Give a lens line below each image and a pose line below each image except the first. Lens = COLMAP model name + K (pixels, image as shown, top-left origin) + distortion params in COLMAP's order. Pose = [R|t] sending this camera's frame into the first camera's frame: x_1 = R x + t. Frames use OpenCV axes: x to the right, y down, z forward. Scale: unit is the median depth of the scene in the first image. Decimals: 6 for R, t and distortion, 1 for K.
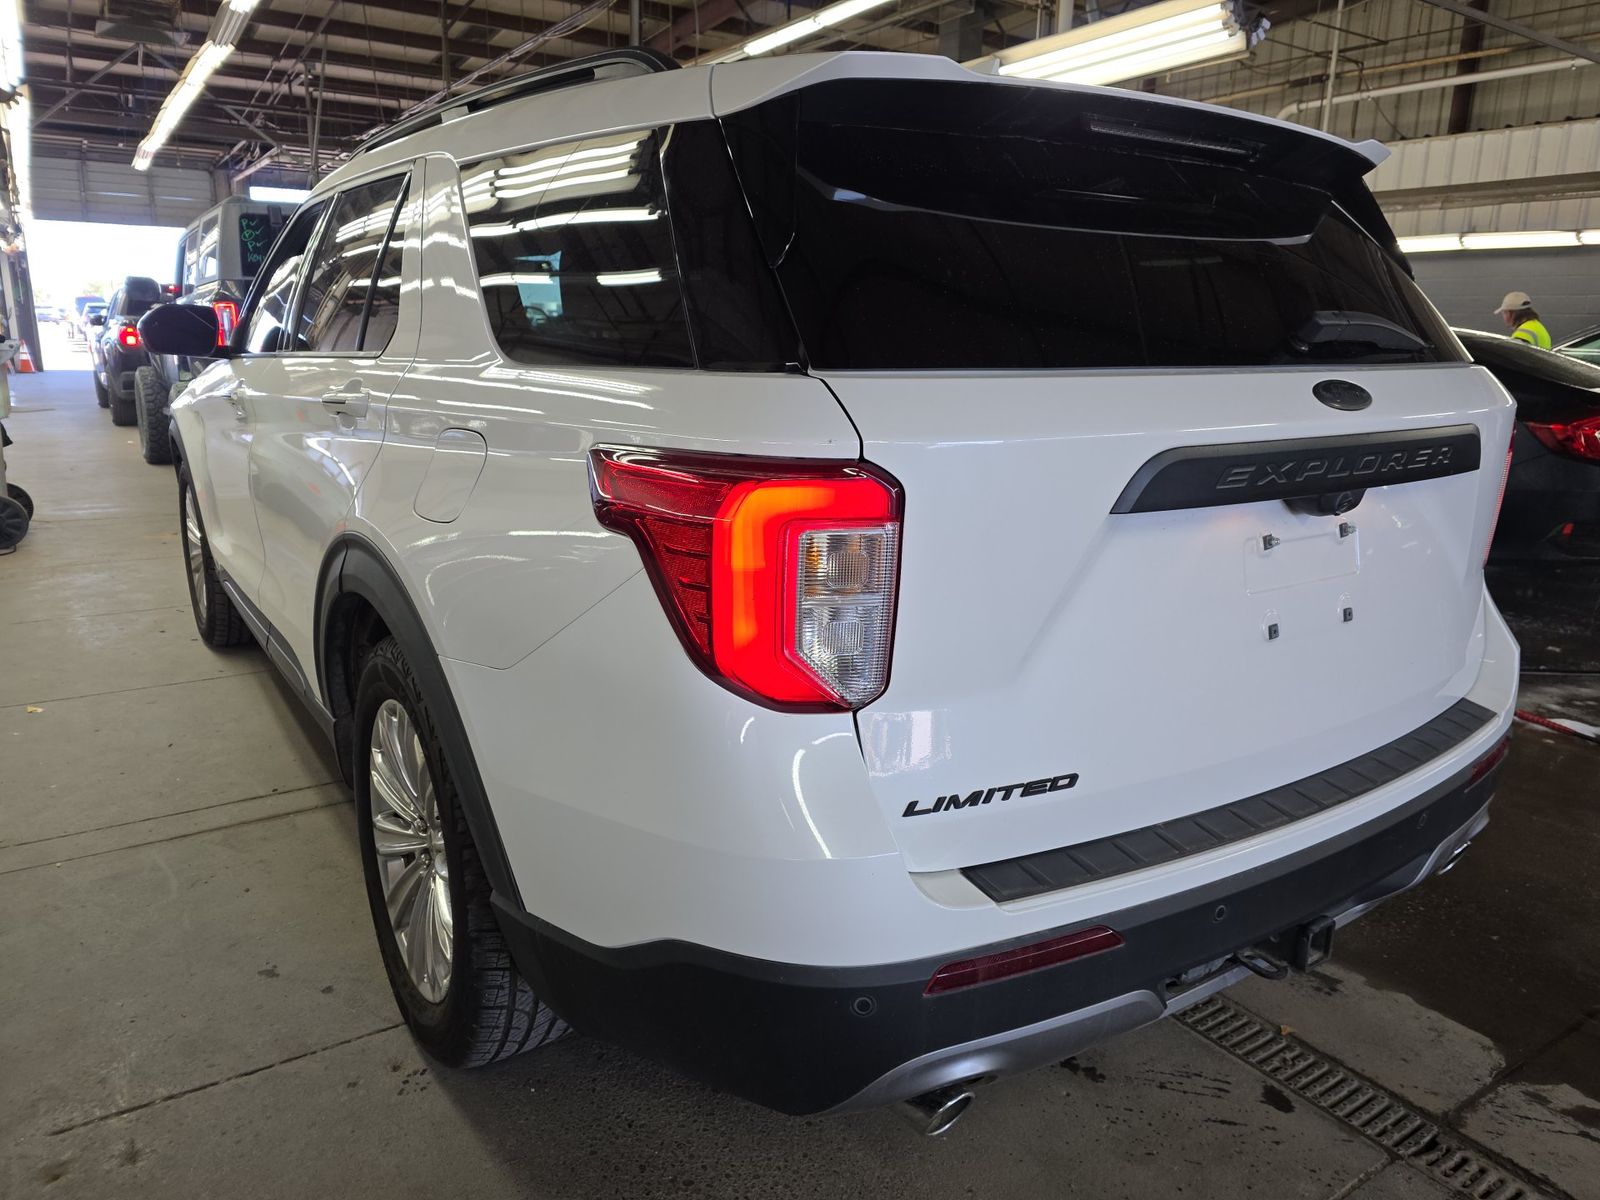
lens RADIAL K [[1083.0, 0, 800.0], [0, 1083.0, 600.0], [0, 0, 1]] dist [0.034251, -0.034093]
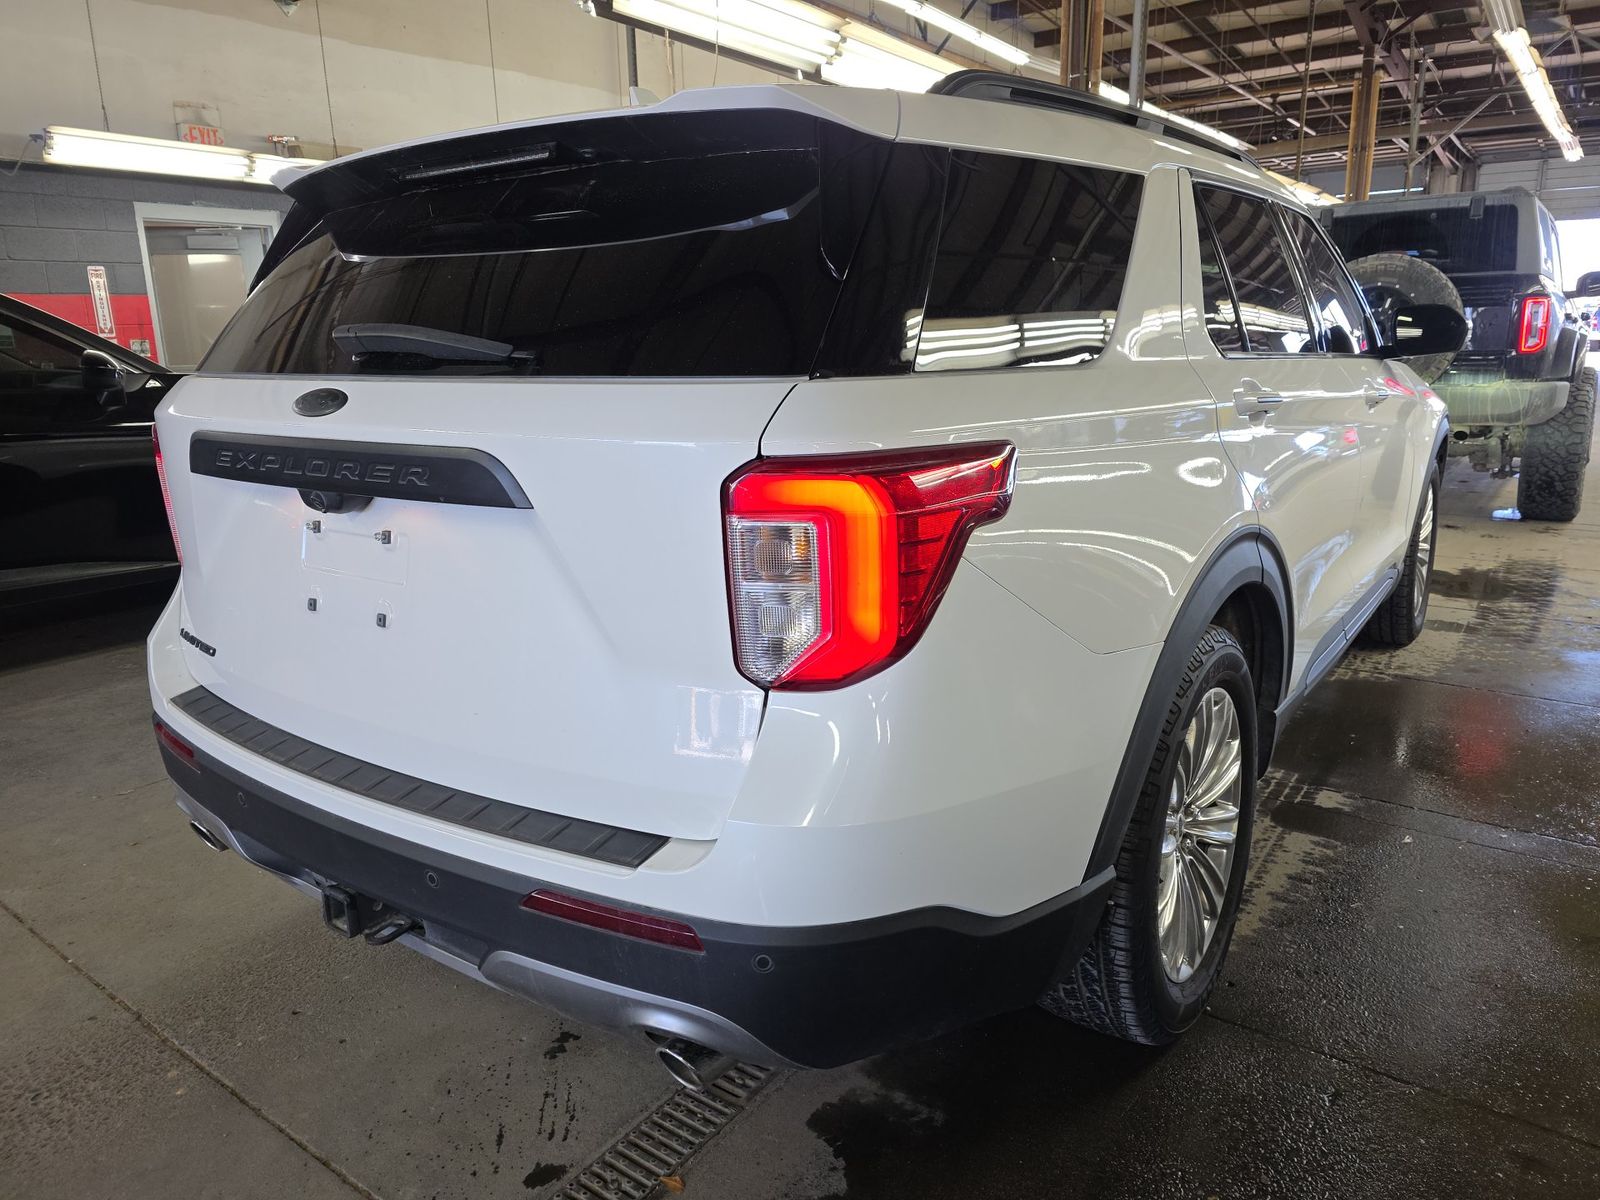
lens RADIAL K [[1083.0, 0, 800.0], [0, 1083.0, 600.0], [0, 0, 1]] dist [0.034251, -0.034093]
pose [[0.371350, 0.205211, -0.905532, 1.904322], [-0.204714, 0.969366, 0.135726, -0.270273], [0.905644, 0.134973, 0.401984, 1.137084]]
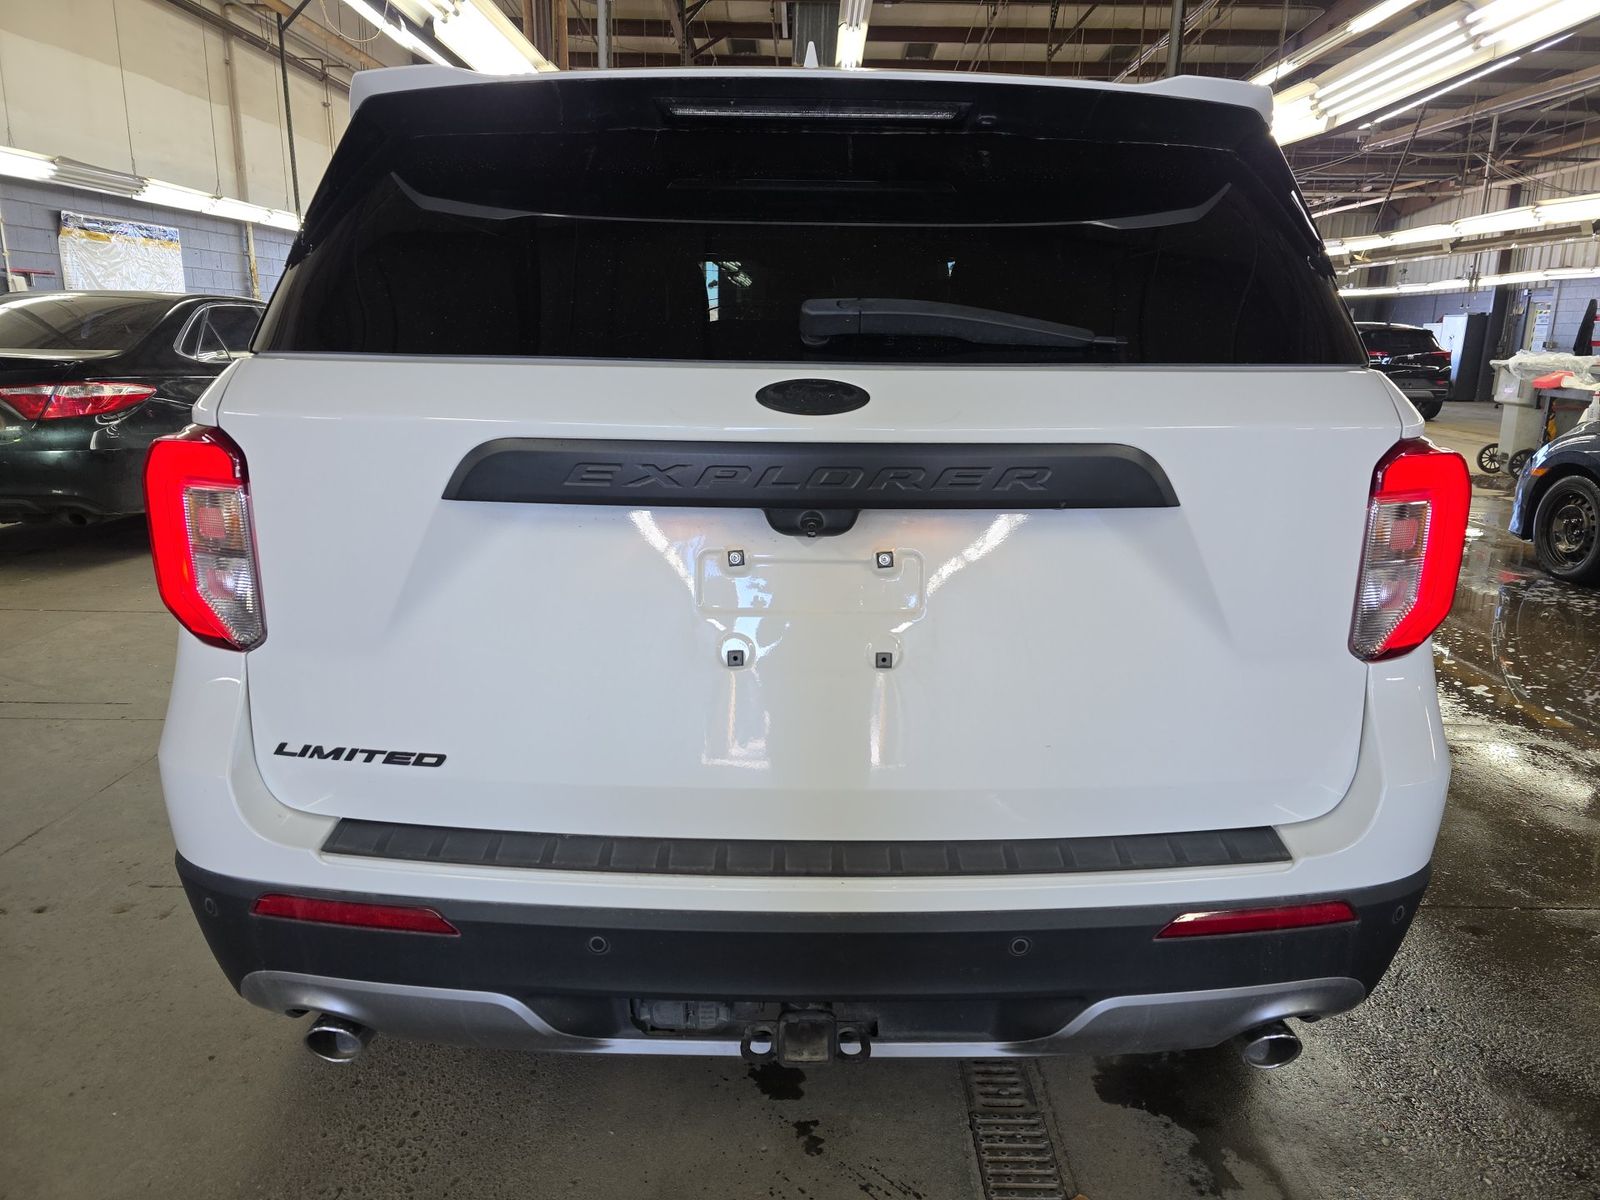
lens RADIAL K [[1083.0, 0, 800.0], [0, 1083.0, 600.0], [0, 0, 1]] dist [0.034251, -0.034093]
pose [[0.847397, 0.128946, -0.515064, 1.054949], [-0.134462, 0.990557, 0.026765, -0.056023], [0.513652, 0.046576, 0.856734, 0.298785]]
